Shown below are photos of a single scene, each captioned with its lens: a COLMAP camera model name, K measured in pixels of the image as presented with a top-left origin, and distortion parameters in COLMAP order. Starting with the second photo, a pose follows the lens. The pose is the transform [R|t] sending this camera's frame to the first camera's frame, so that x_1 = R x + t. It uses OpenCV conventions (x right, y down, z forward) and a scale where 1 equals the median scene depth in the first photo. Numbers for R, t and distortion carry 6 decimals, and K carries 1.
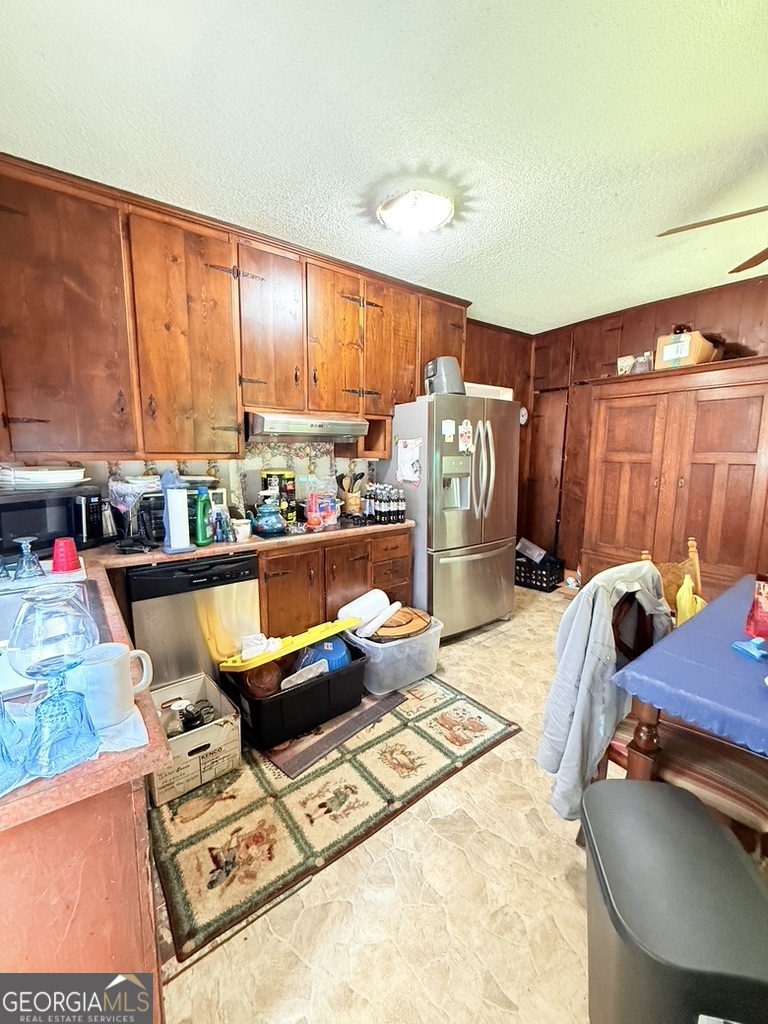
lens RADIAL K [[409.6, 0, 384.4], [0, 409.6, 510.6], [0, 0, 1]] dist [-0.000817, -0.000107]
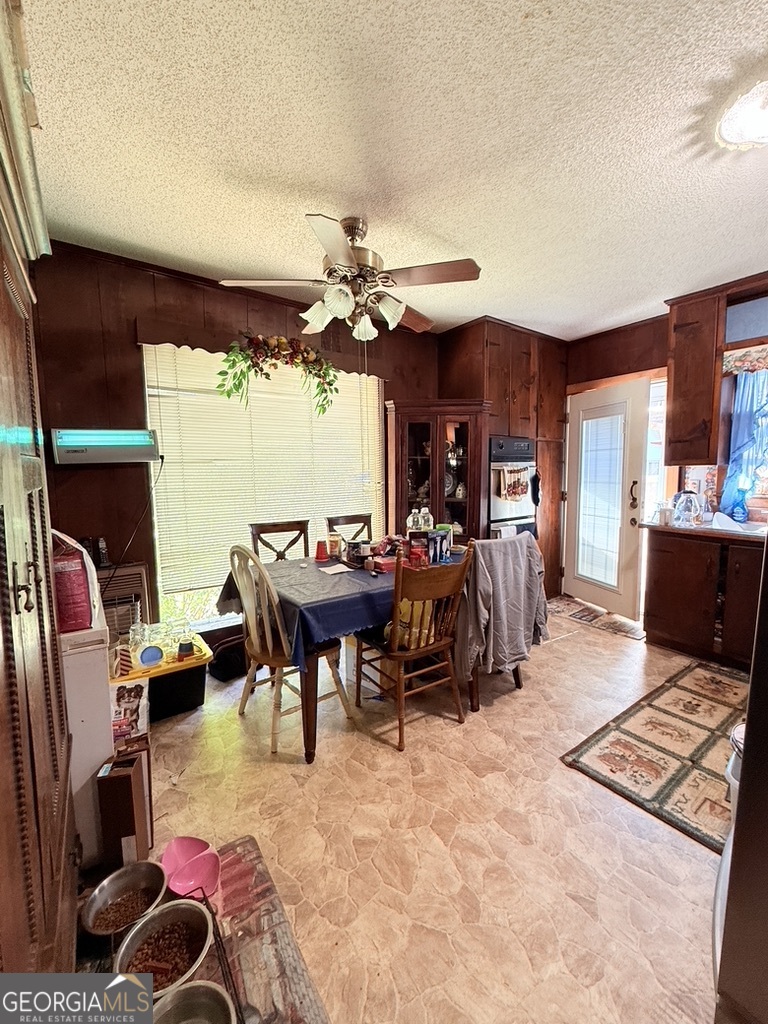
lens RADIAL K [[409.6, 0, 380.5], [0, 409.6, 508.5], [0, 0, 1]] dist [-0.000817, -0.000107]
pose [[-0.999174, 0.004155, 0.040423, 0.751552], [0.013762, 0.970575, 0.240407, -0.254169], [-0.038235, 0.240765, -0.969830, 1.905644]]
